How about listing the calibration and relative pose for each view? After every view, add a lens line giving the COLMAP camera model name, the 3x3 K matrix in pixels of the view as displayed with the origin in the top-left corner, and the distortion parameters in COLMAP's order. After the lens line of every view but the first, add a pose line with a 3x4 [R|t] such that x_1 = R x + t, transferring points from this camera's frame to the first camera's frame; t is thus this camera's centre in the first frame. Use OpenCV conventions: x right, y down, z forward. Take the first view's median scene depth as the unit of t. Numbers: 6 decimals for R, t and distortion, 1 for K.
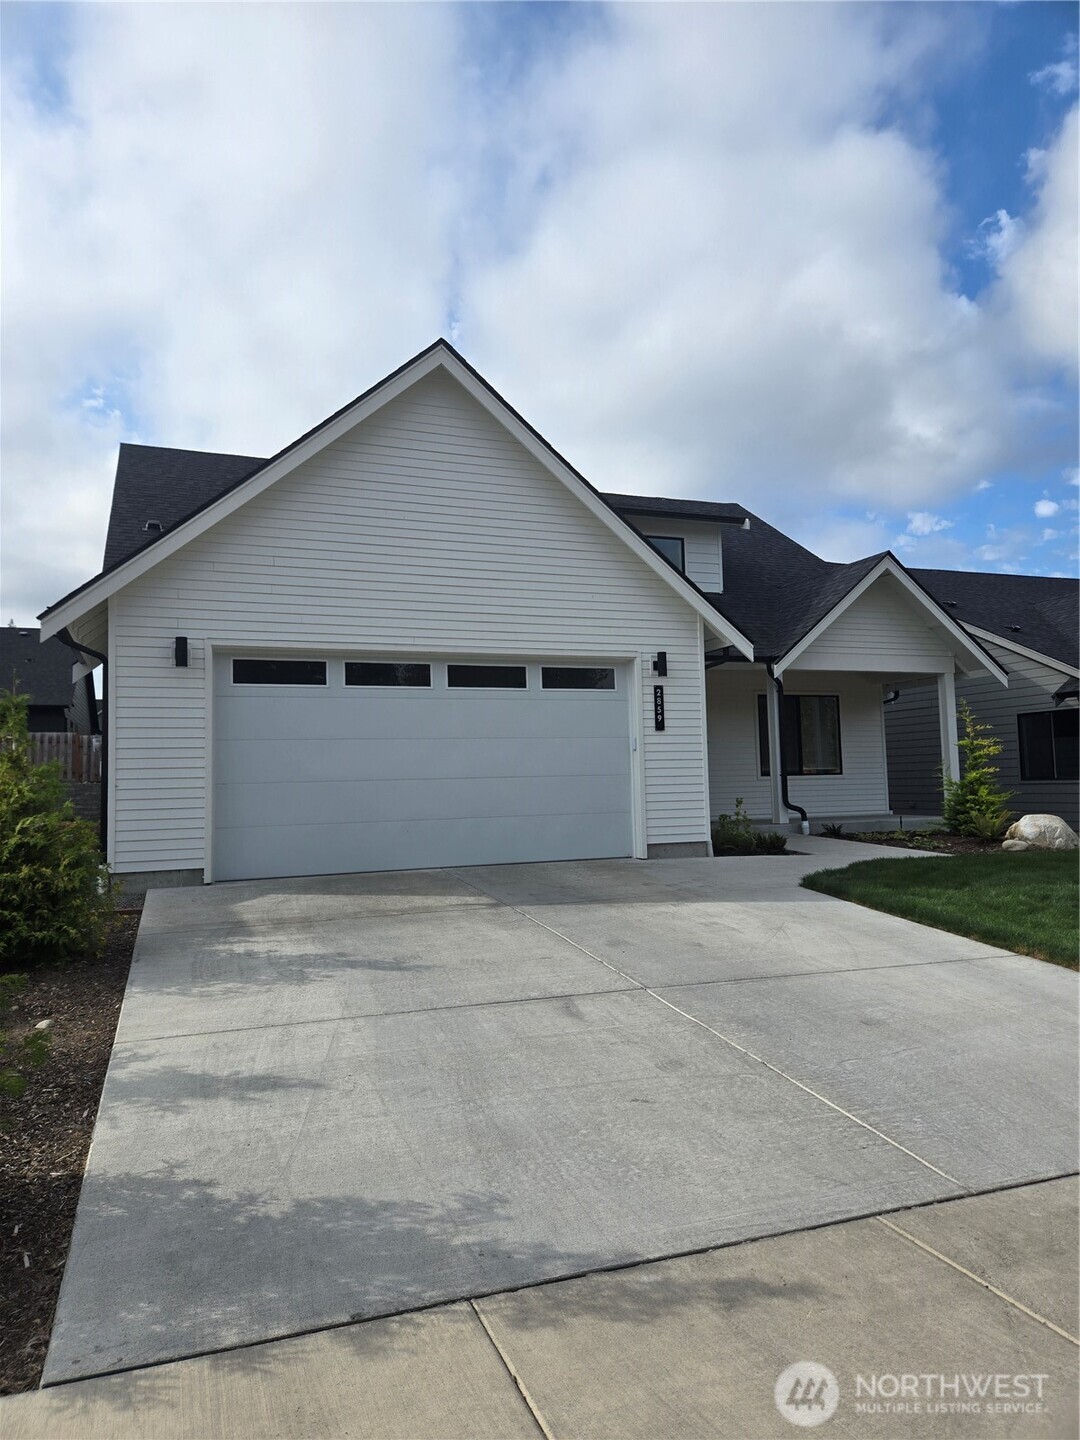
lens RADIAL K [[964.5, 0, 545.8], [0, 964.5, 720.8], [0, 0, 1]] dist [0.071271, -0.049185]
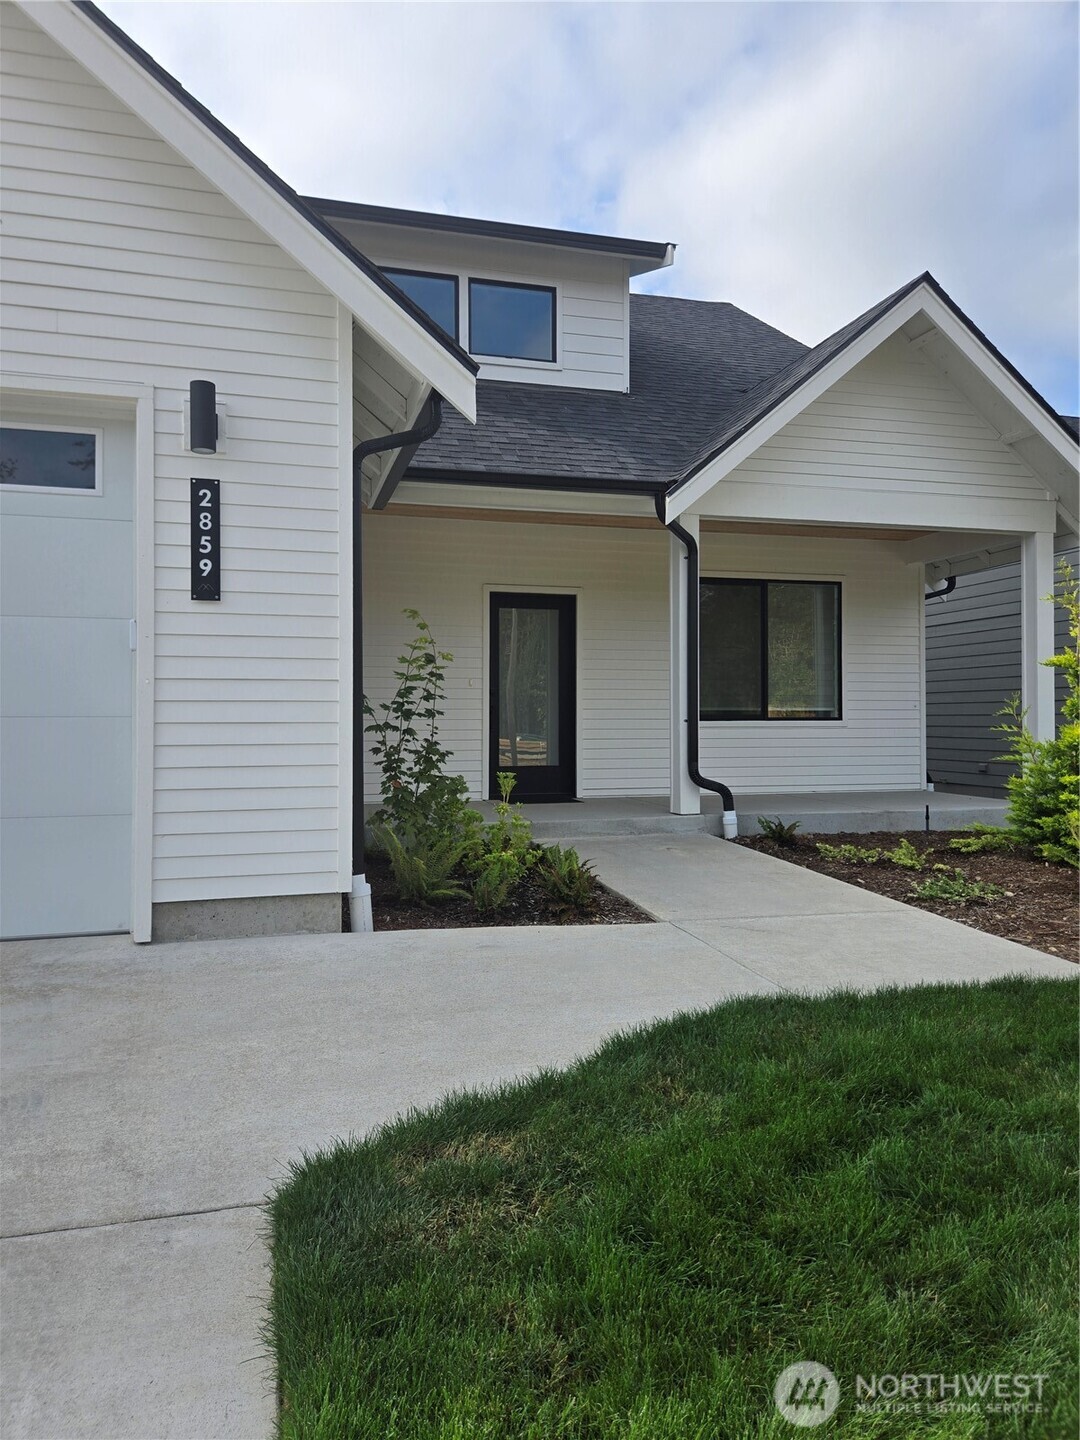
lens RADIAL K [[964.5, 0, 530.4], [0, 964.5, 714.9], [0, 0, 1]] dist [0.071271, -0.049185]
pose [[0.994102, 0.021458, -0.106305, 0.229880], [-0.014741, 0.997868, 0.063576, 0.023016], [0.107443, -0.061634, 0.992299, 0.514571]]
